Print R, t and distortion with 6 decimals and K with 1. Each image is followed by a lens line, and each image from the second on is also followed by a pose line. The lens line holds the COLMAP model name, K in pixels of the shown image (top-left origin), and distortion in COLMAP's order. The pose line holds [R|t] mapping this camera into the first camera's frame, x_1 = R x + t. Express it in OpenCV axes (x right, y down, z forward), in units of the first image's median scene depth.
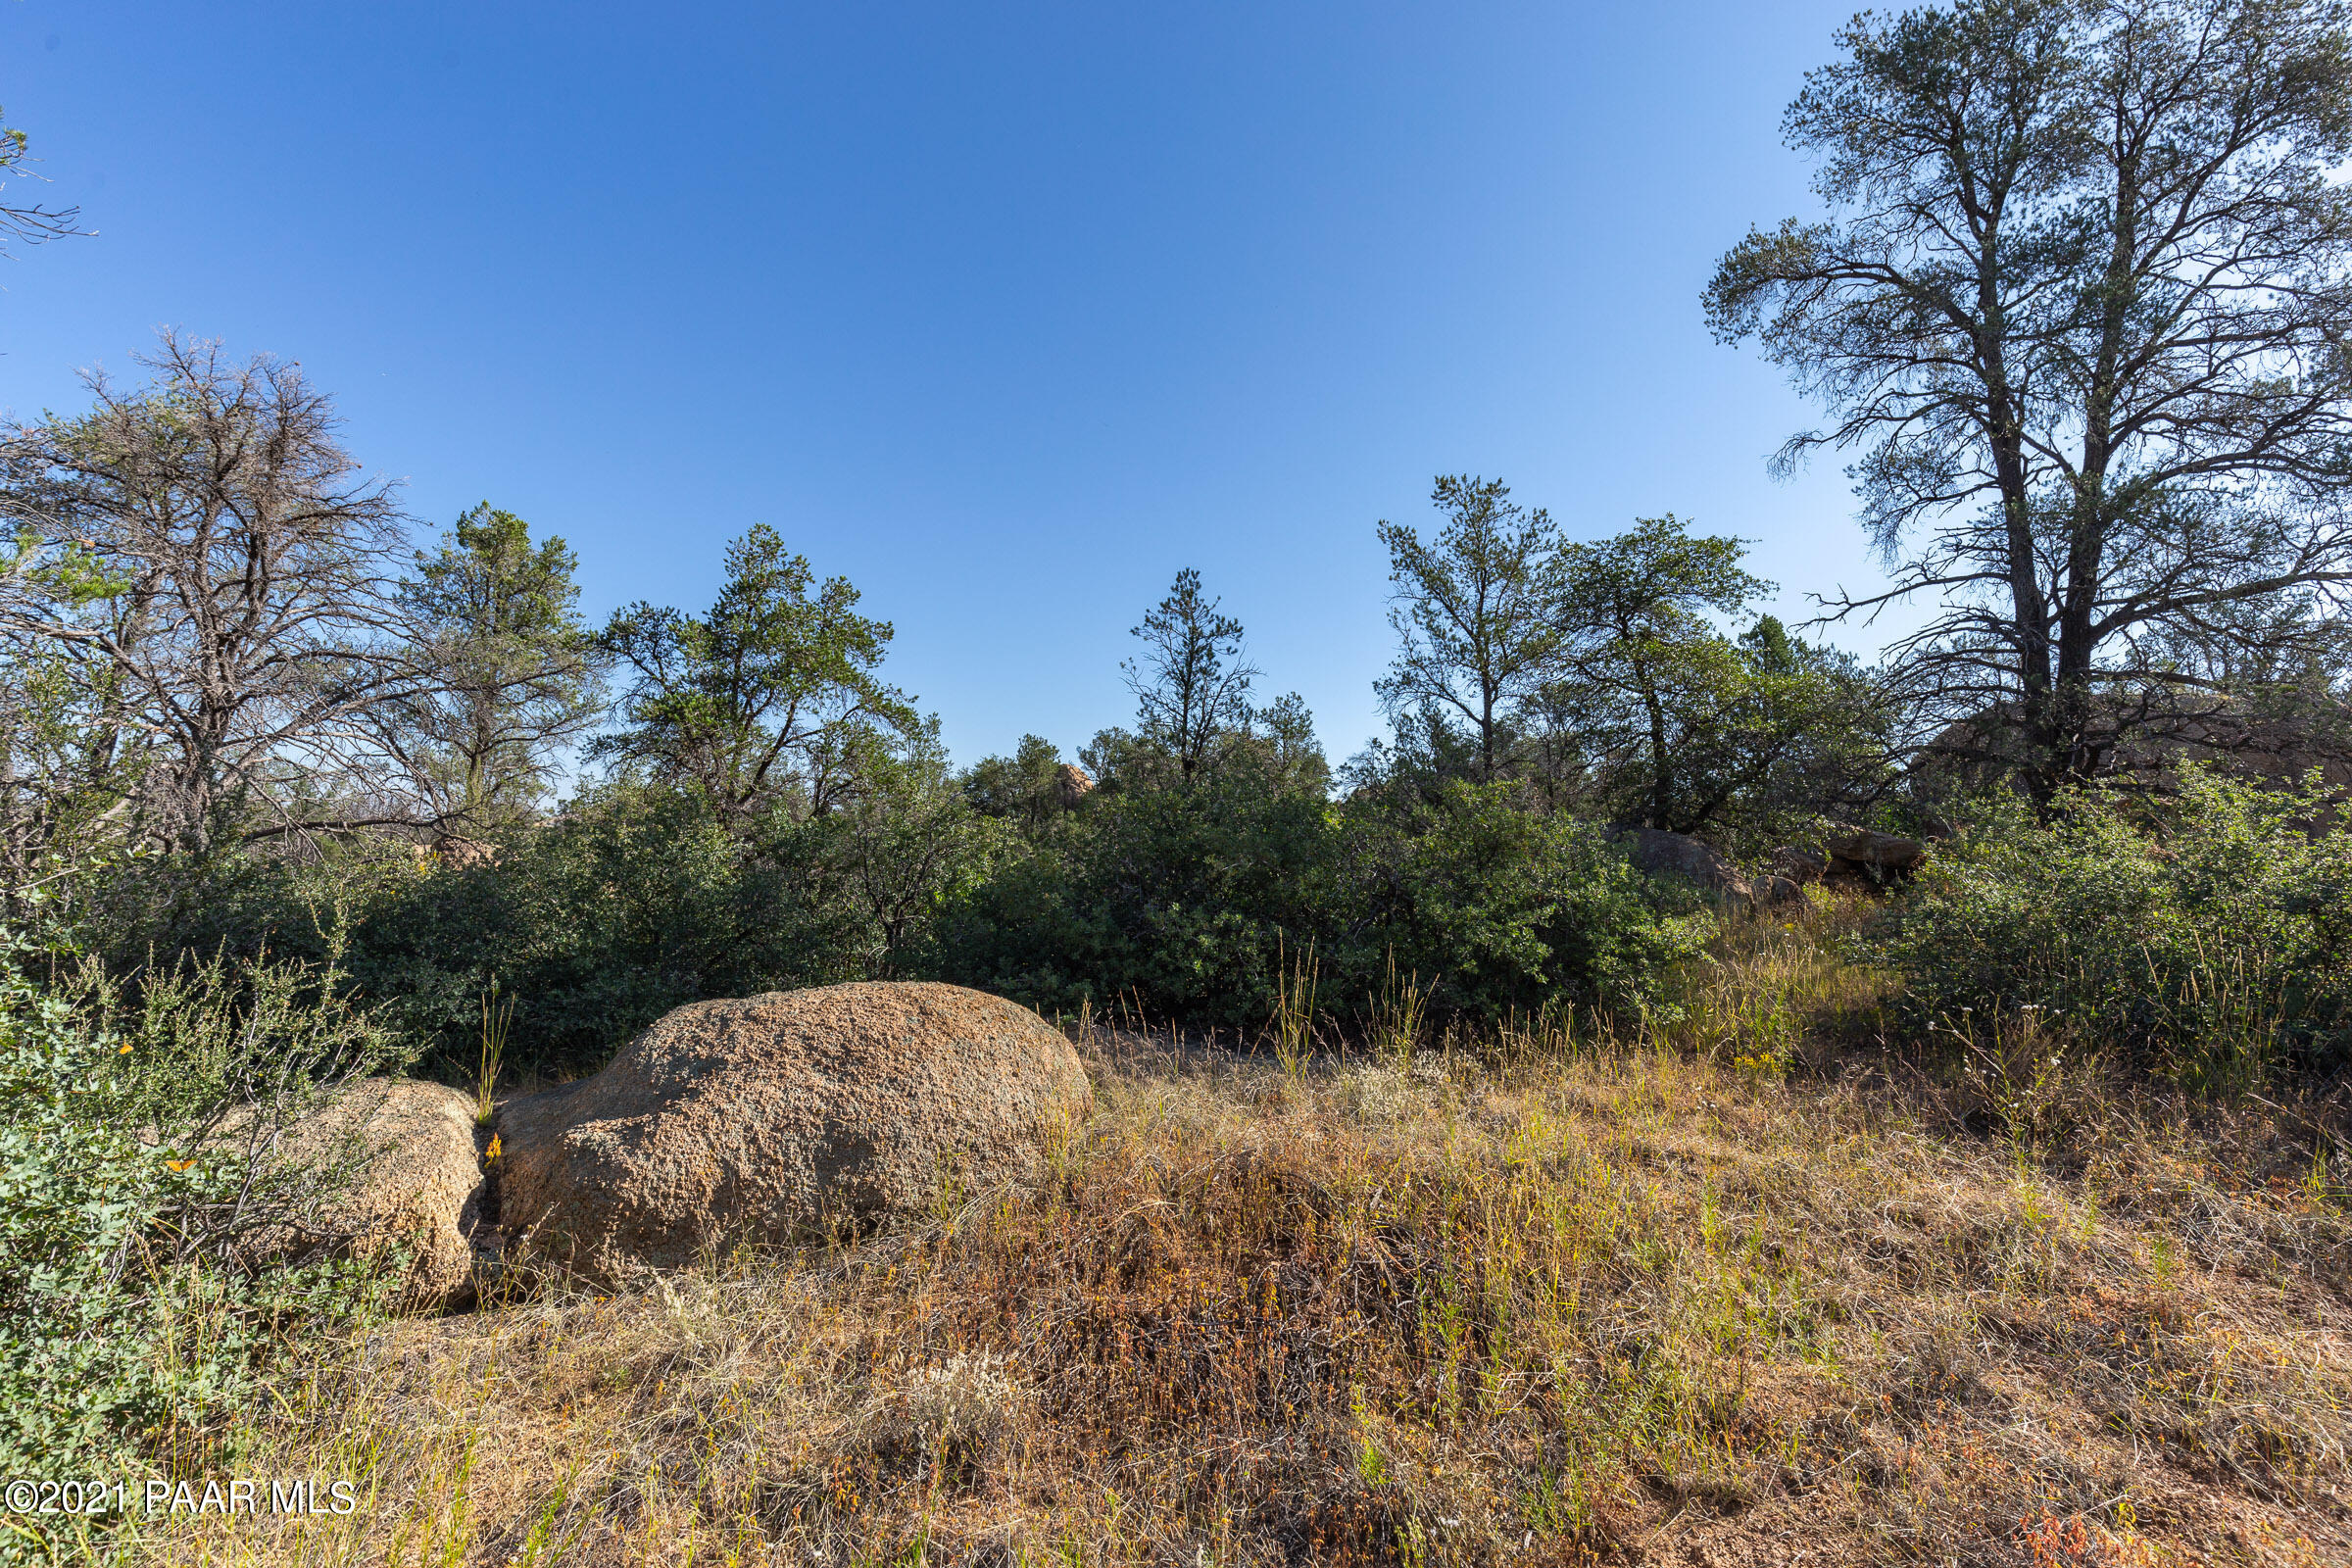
lens RADIAL K [[1054.3, 0, 1189.7], [0, 1054.3, 784.0], [0, 0, 1]] dist [0.000251, 0.000826]
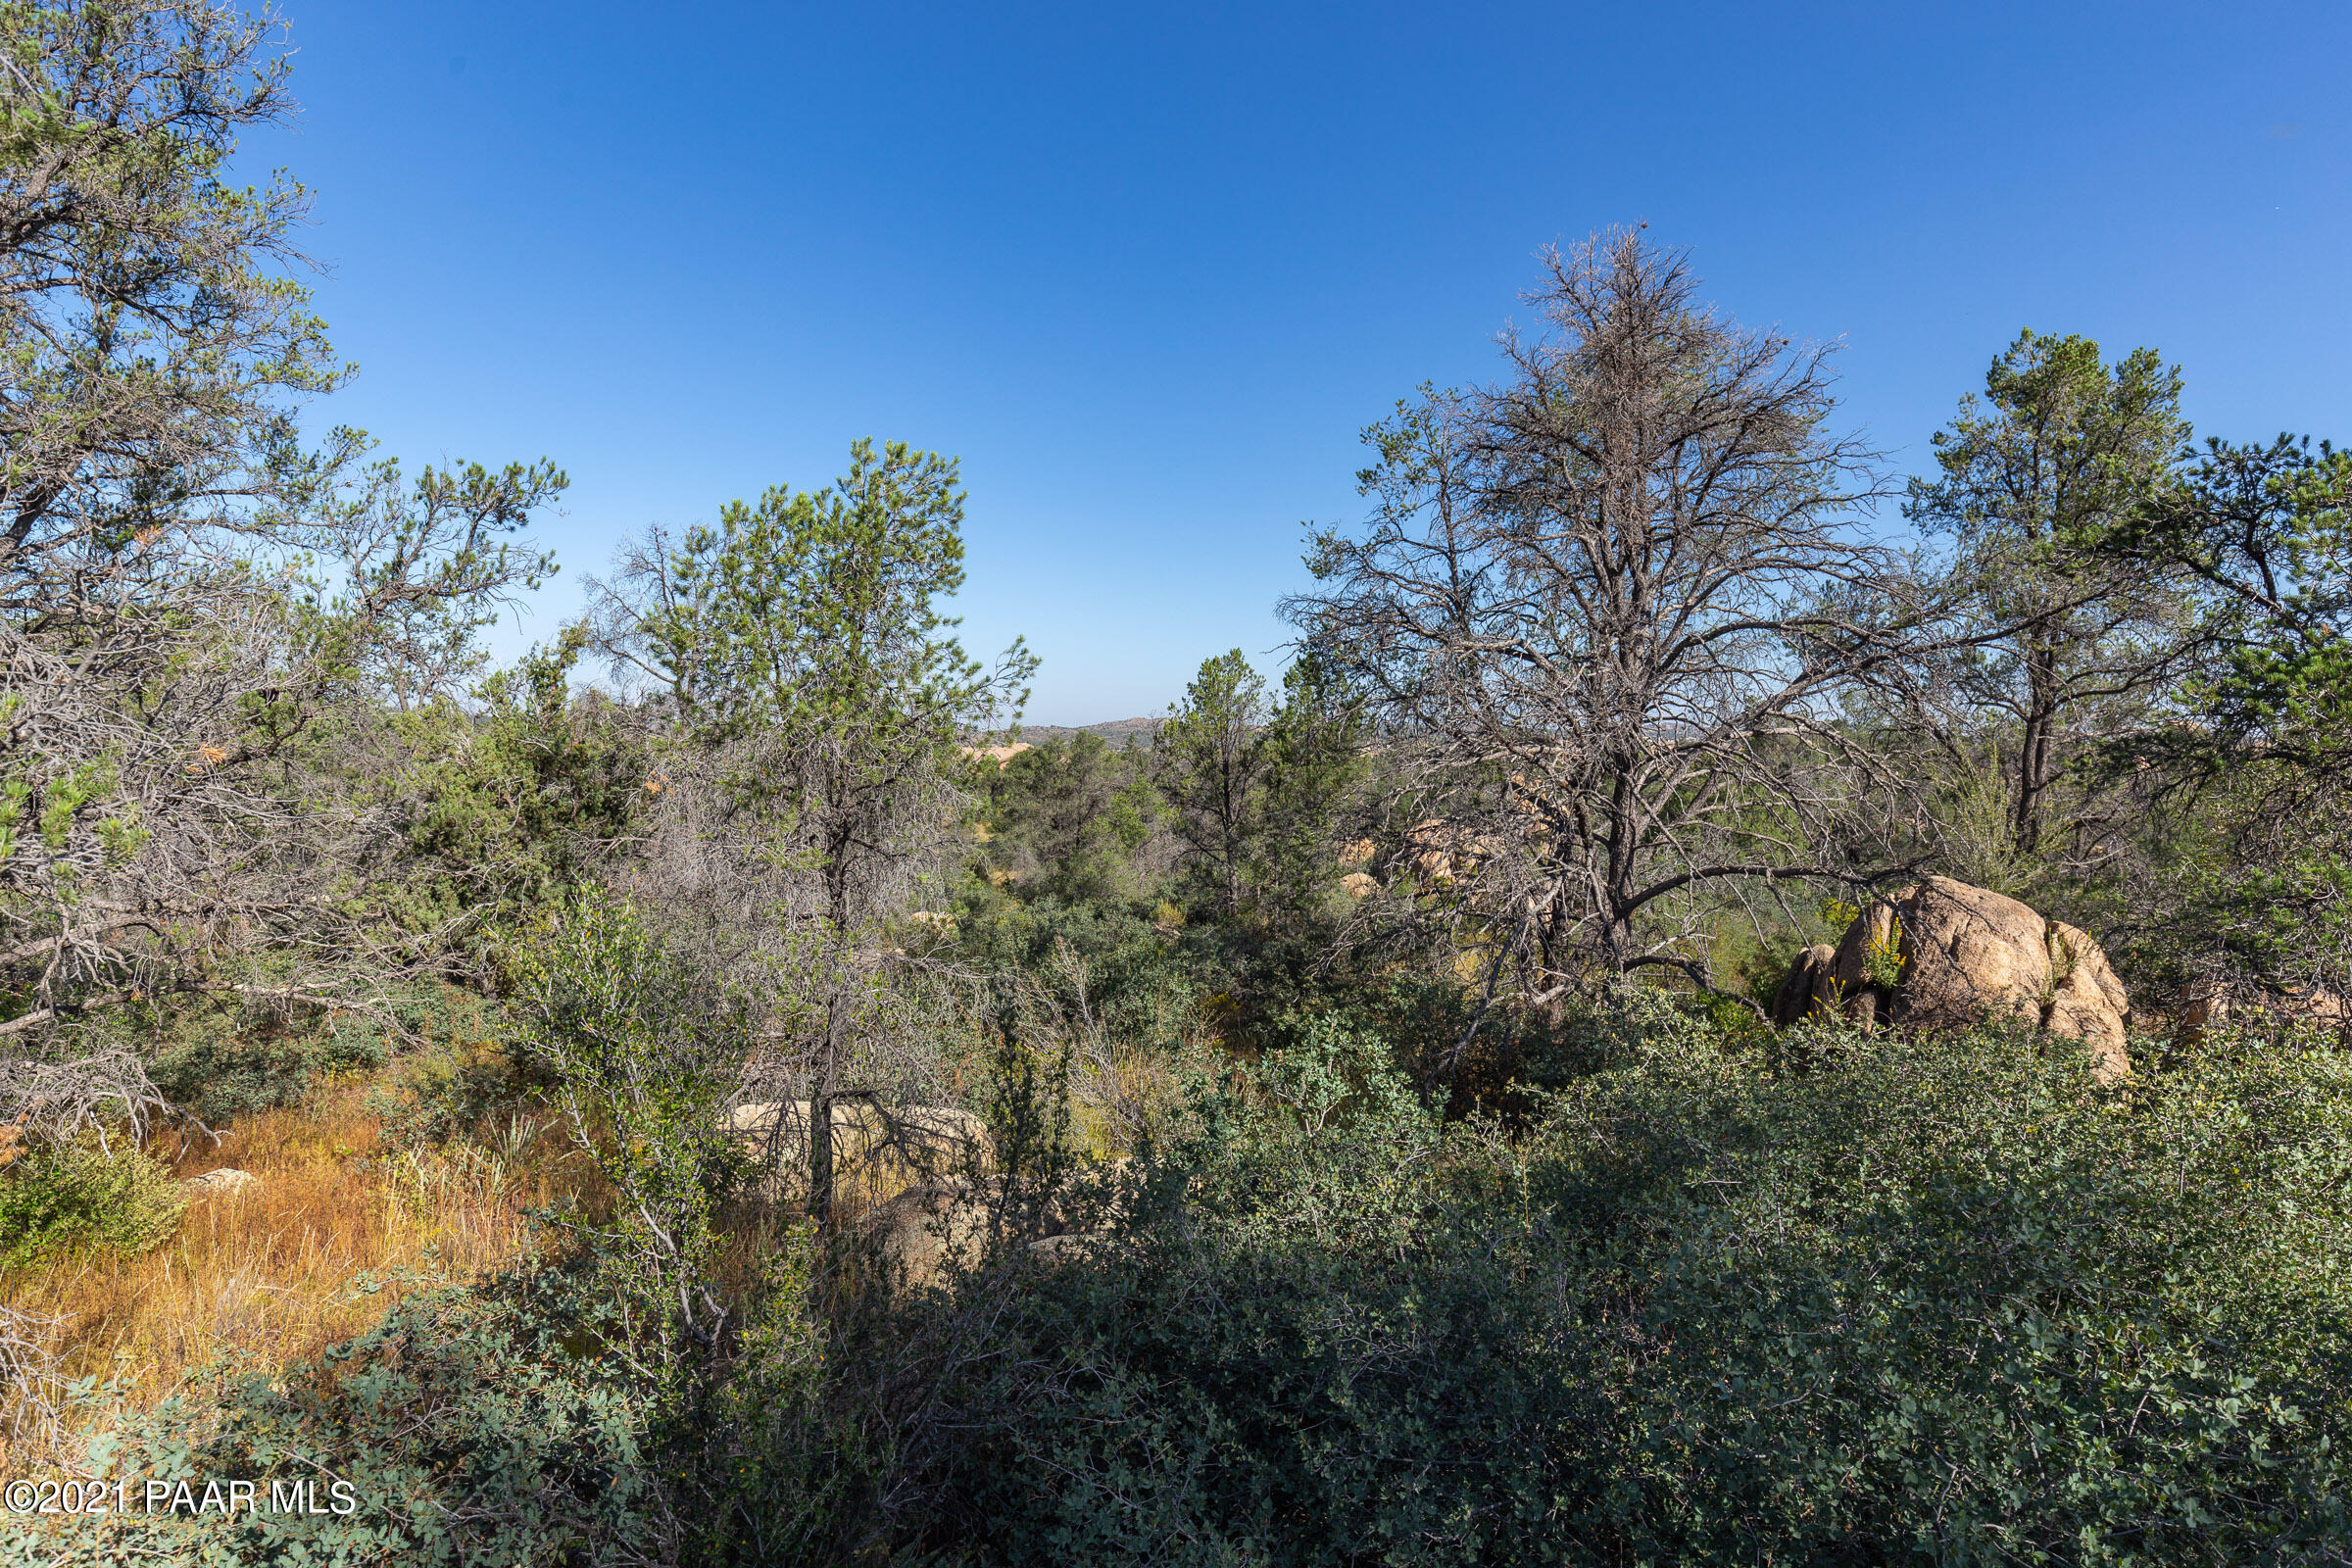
lens RADIAL K [[1313.5, 0, 1176.0], [0, 1313.5, 784.0], [0, 0, 1]] dist [0.003313, 0.002521]
pose [[0.321322, -0.004789, -0.946958, -0.110102], [0.065255, 0.997722, 0.017097, -0.058345], [0.944719, -0.067288, 0.320903, 0.353593]]
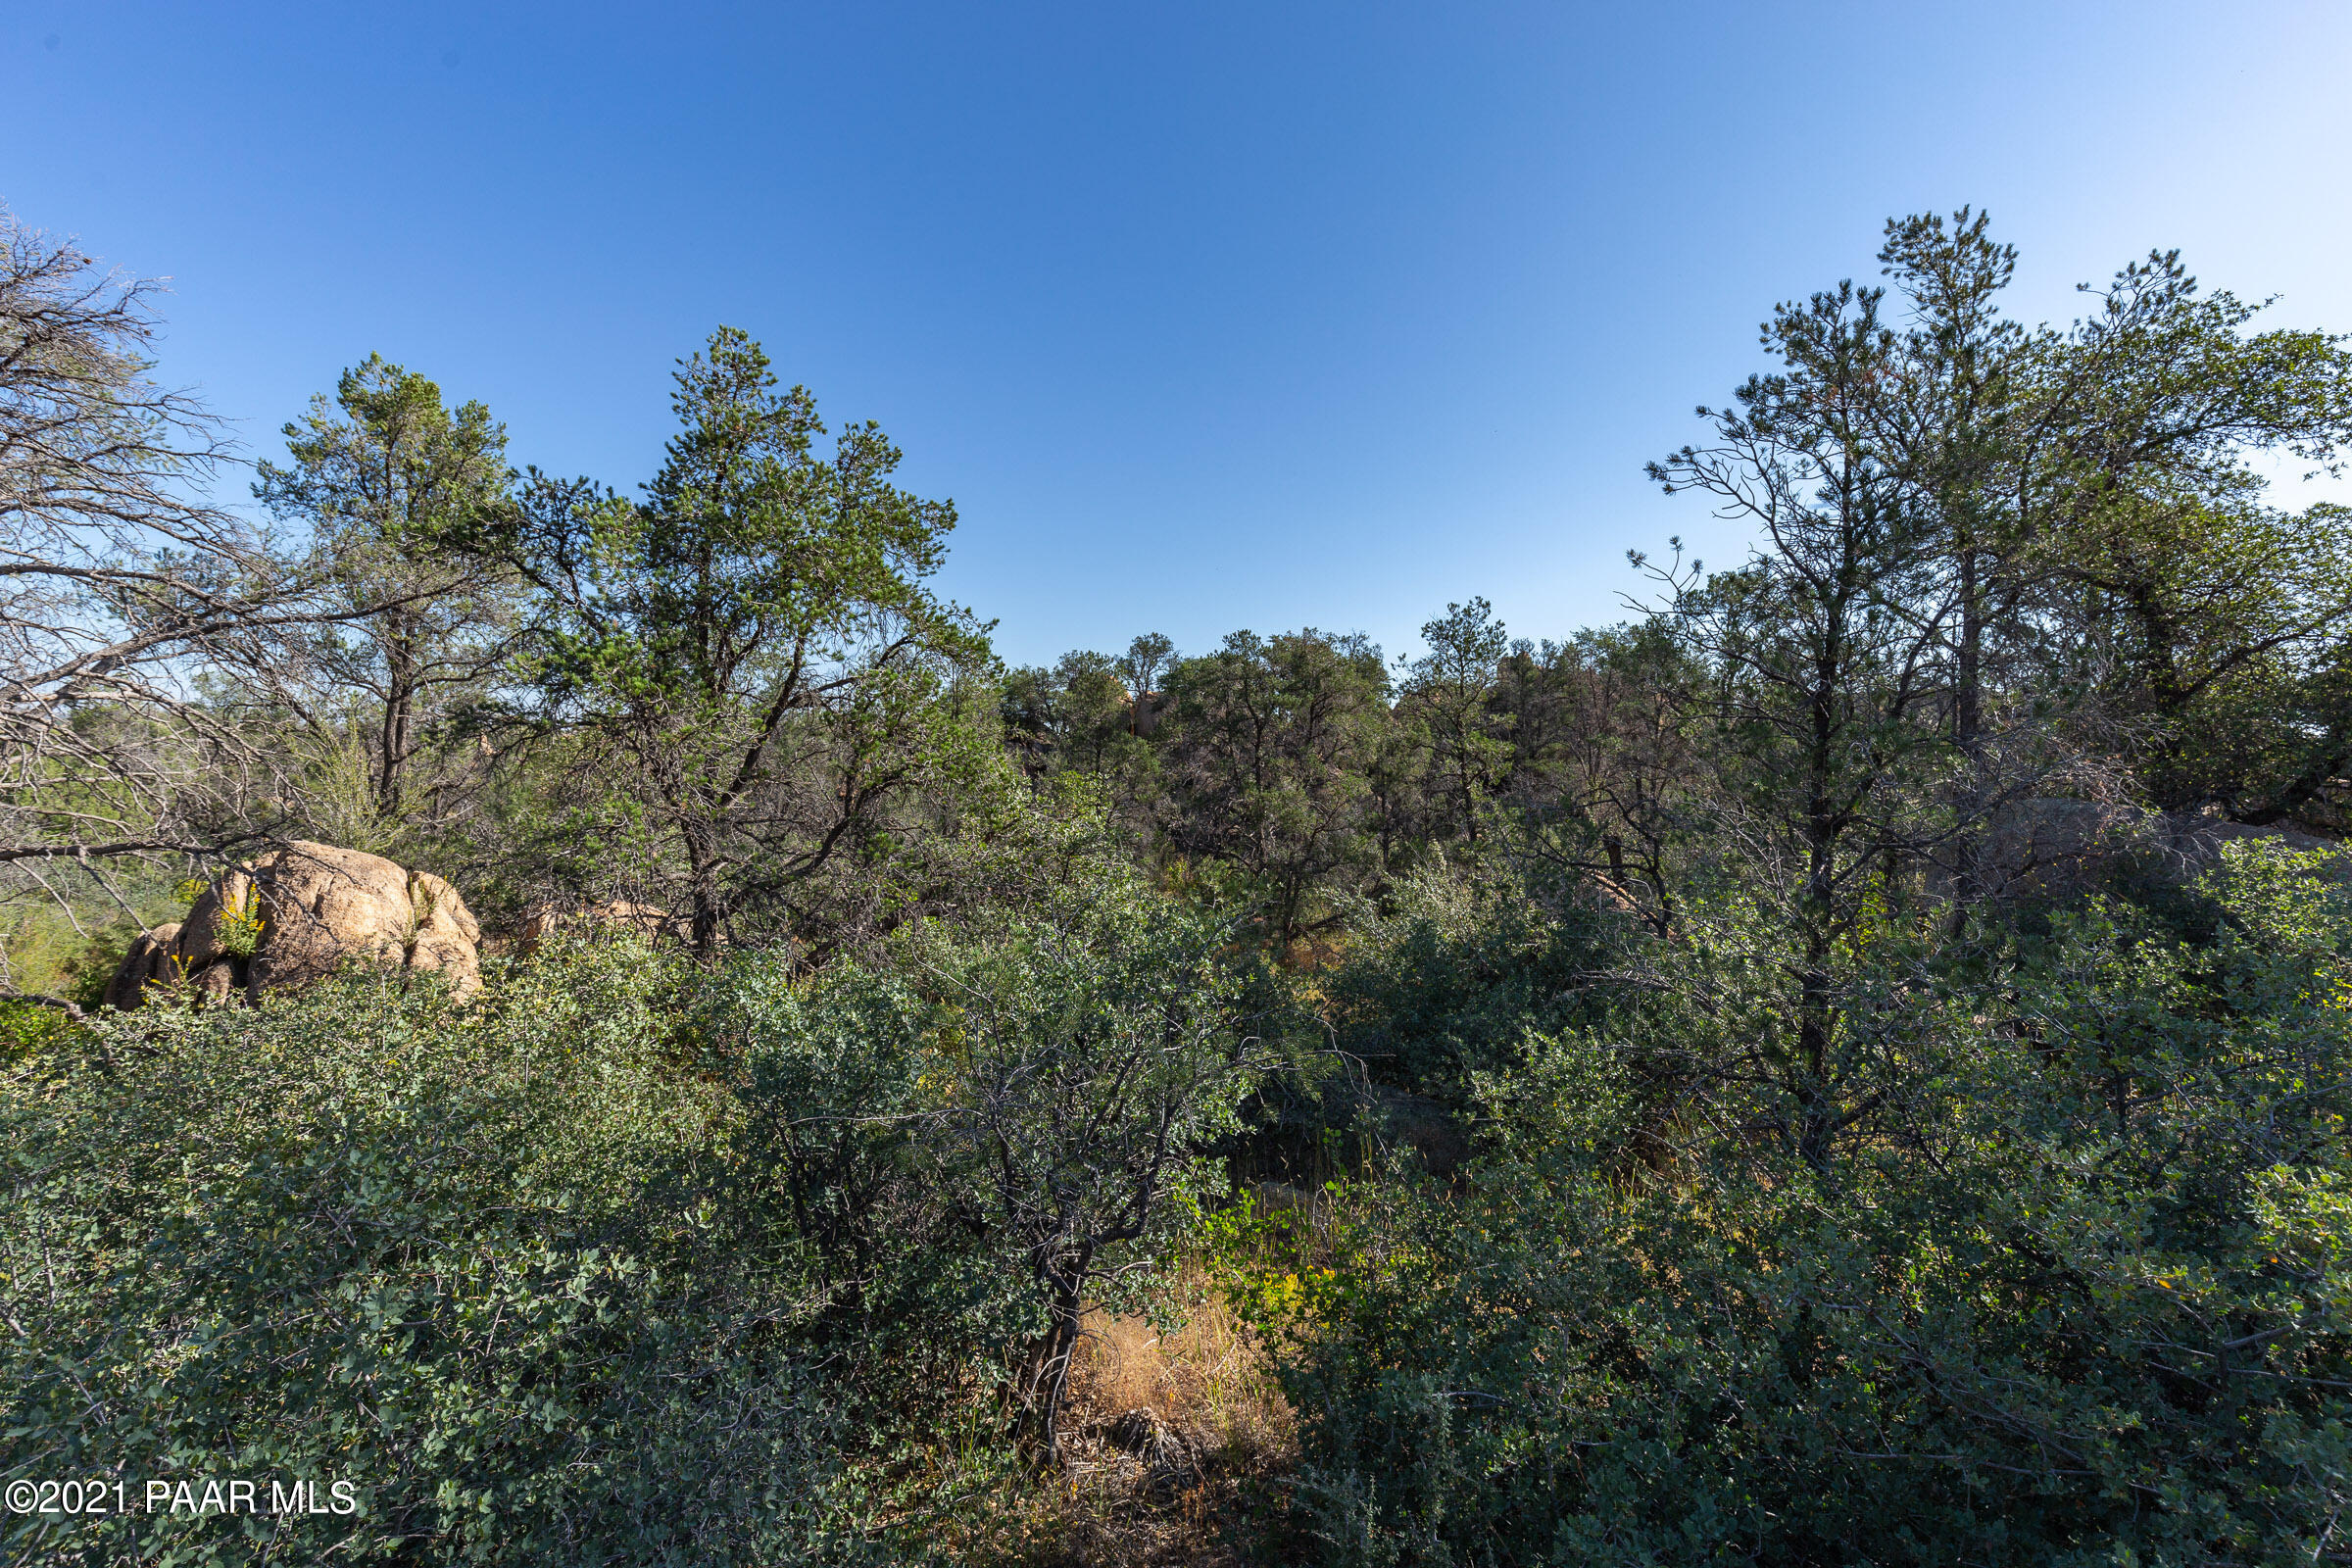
lens RADIAL K [[1054.3, 0, 1189.7], [0, 1054.3, 784.0], [0, 0, 1]] dist [0.000251, 0.000826]
pose [[0.999625, -0.014904, -0.022990, -0.140978], [0.016969, 0.995577, 0.092401, -0.045400], [0.021511, -0.092756, 0.995456, 0.397204]]
